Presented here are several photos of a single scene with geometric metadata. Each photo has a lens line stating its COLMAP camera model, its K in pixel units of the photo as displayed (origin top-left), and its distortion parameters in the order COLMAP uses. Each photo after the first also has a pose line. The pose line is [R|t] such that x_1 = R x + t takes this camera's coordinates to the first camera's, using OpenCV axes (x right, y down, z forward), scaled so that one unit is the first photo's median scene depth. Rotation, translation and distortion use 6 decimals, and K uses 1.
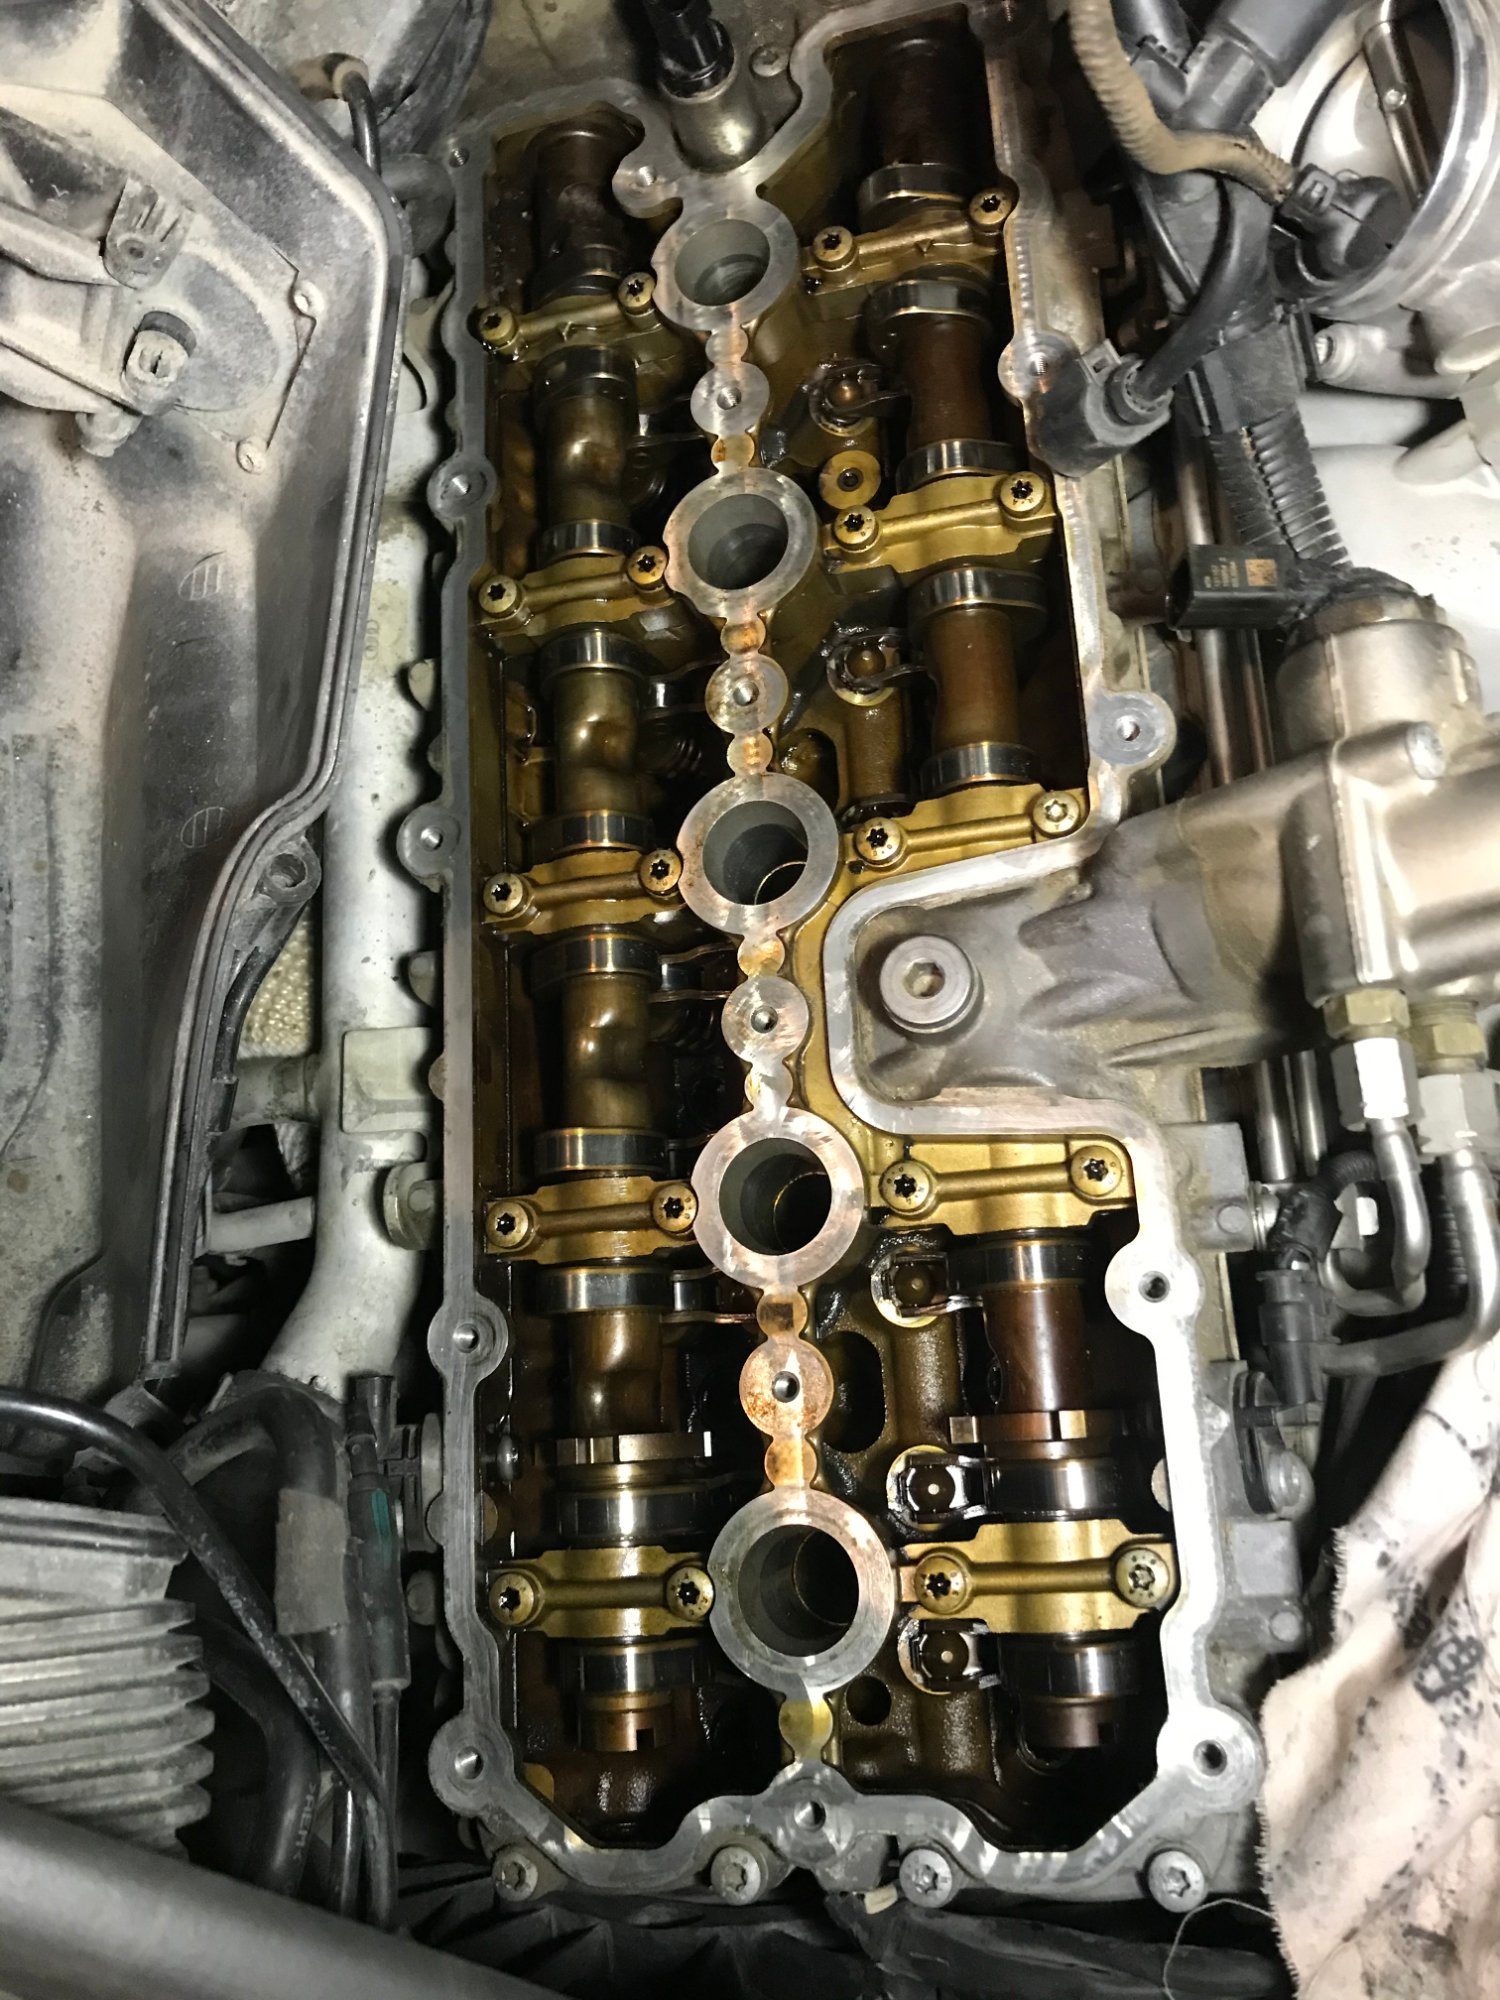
lens RADIAL K [[1651.4, 0, 750.0], [0, 1651.4, 1000.0], [0, 0, 1]] dist [-0.006195, 0.007039]
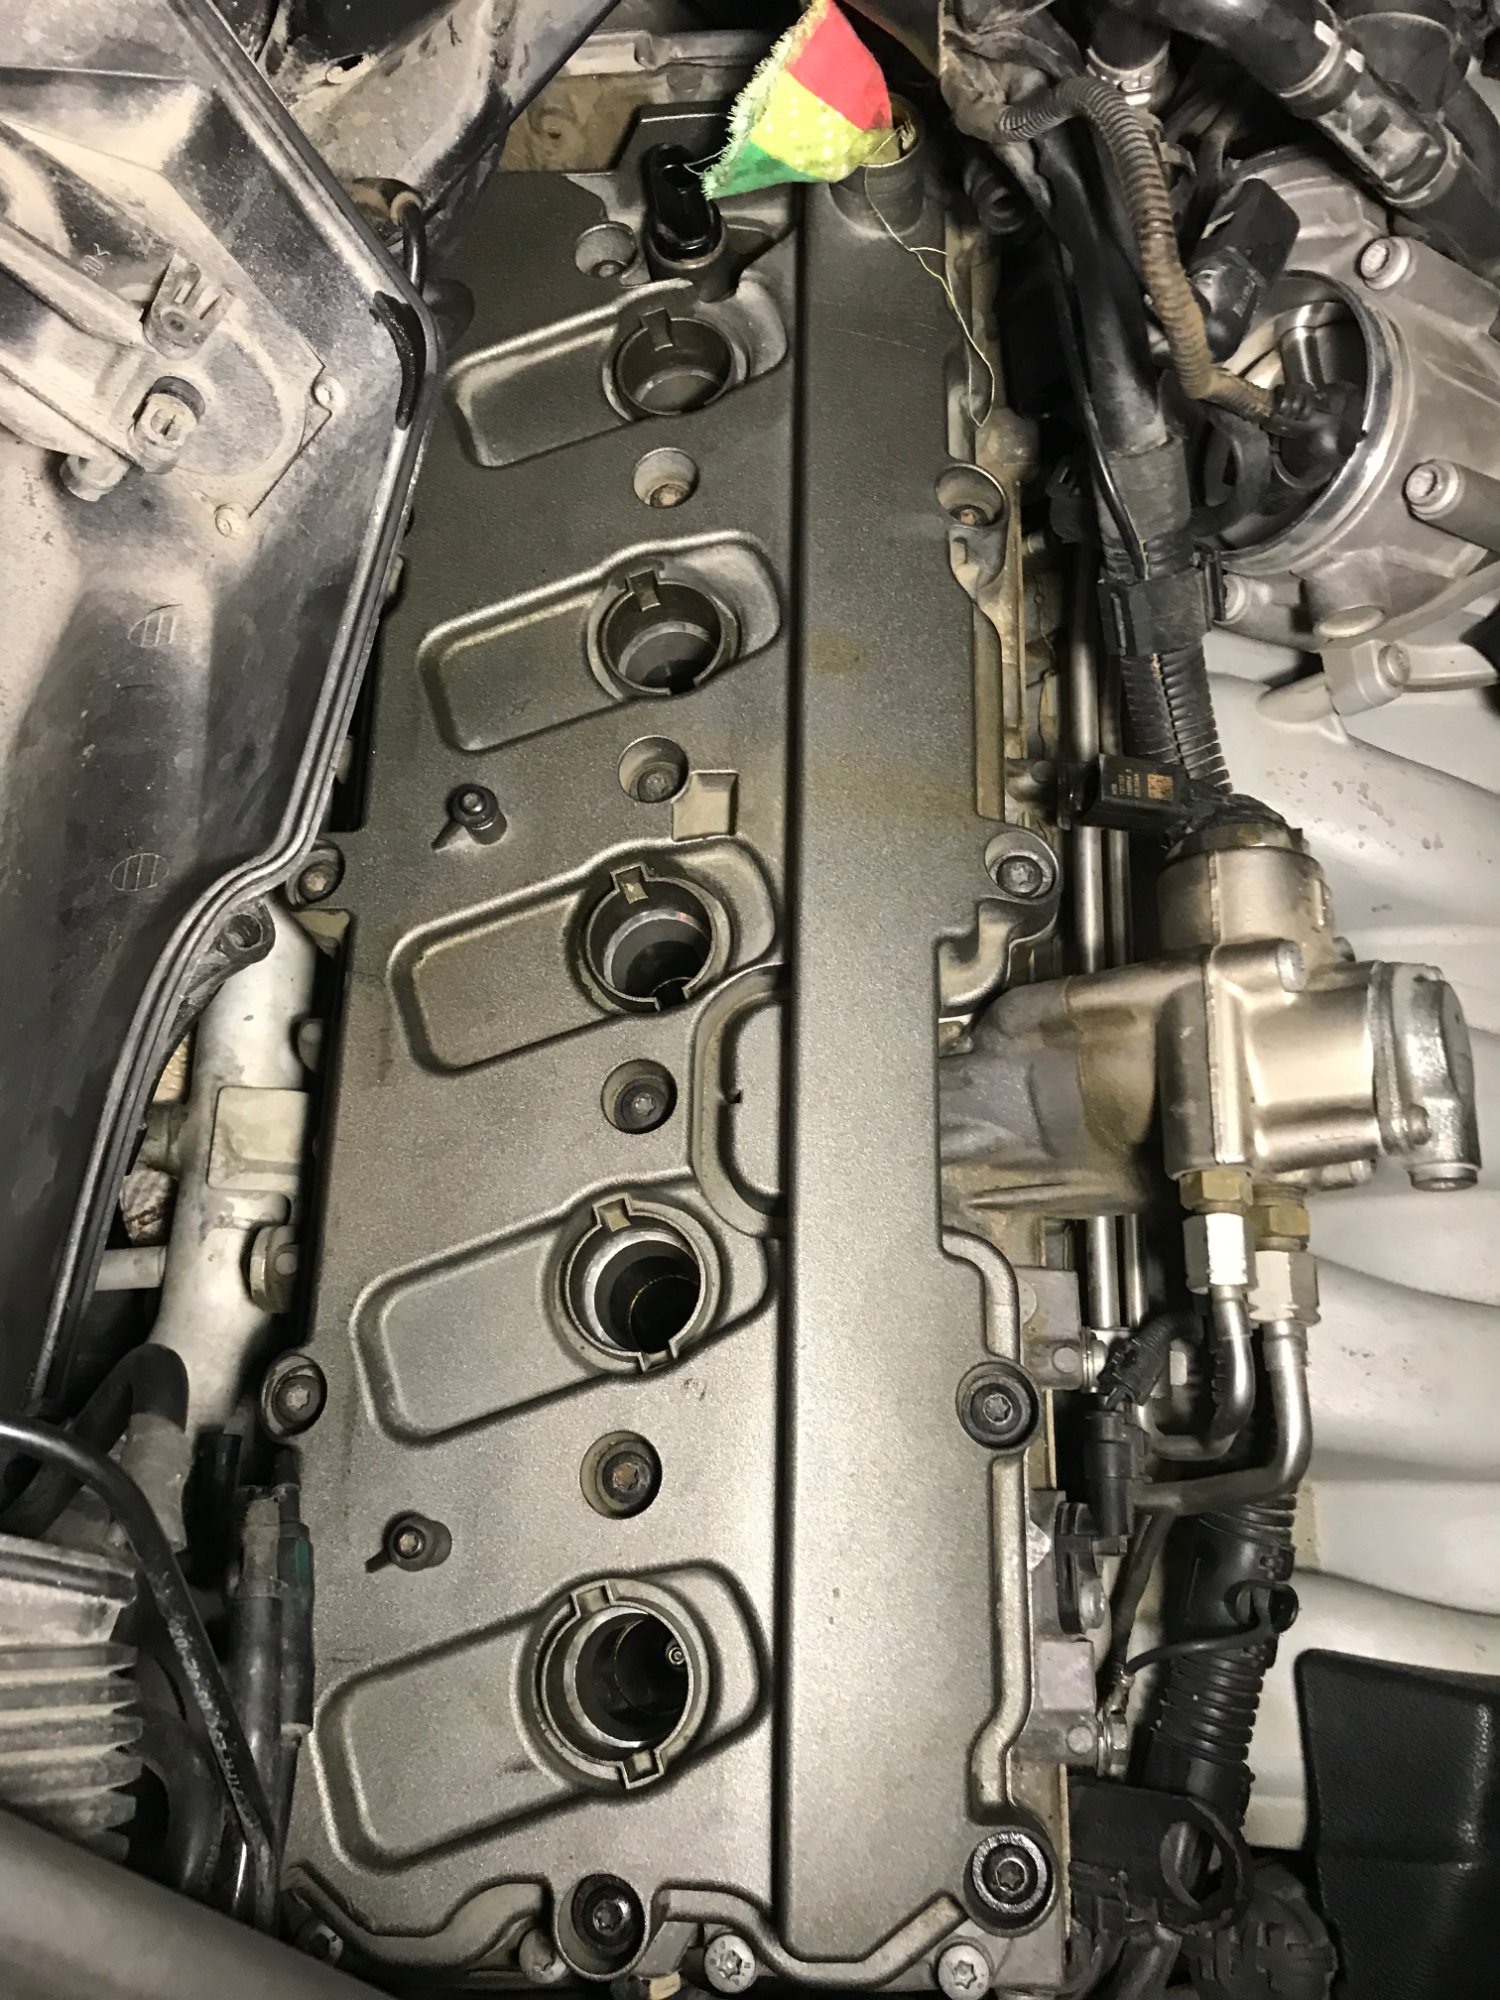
lens RADIAL K [[1651.4, 0, 750.0], [0, 1651.4, 1000.0], [0, 0, 1]] dist [-0.006195, 0.007039]
pose [[0.979943, 0.129147, 0.151766, -0.117425], [-0.120850, 0.990688, -0.062714, -0.010127], [-0.158452, 0.043115, 0.986425, -0.061886]]
